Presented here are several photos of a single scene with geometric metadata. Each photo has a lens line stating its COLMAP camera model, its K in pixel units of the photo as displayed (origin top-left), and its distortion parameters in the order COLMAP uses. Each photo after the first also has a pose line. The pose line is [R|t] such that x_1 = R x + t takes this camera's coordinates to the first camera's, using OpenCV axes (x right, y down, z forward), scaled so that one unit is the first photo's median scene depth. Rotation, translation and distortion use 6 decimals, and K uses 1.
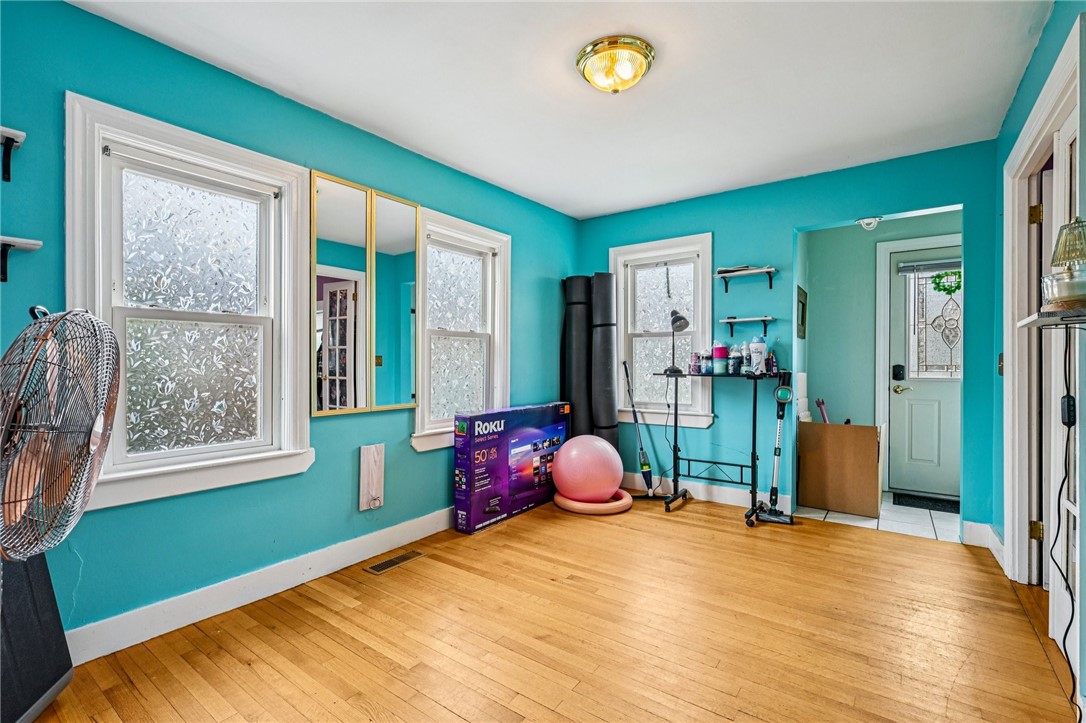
lens RADIAL K [[488.9, 0, 545.9], [0, 488.9, 363.5], [0, 0, 1]] dist [0.002621, -0.000572]
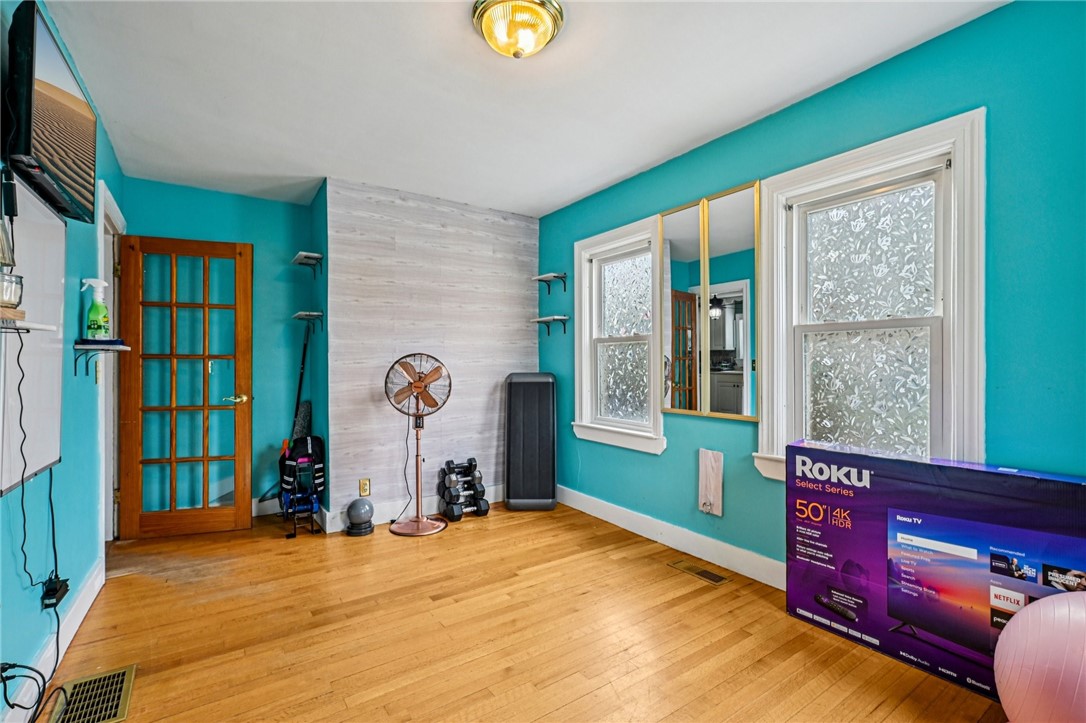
lens RADIAL K [[488.9, 0, 547.6], [0, 488.9, 362.0], [0, 0, 1]] dist [0.002621, -0.000572]
pose [[-0.333870, -0.006816, -0.942594, 0.616759], [-0.003998, 0.999975, -0.005814, -0.006782], [0.942611, 0.001827, -0.333889, 0.891944]]
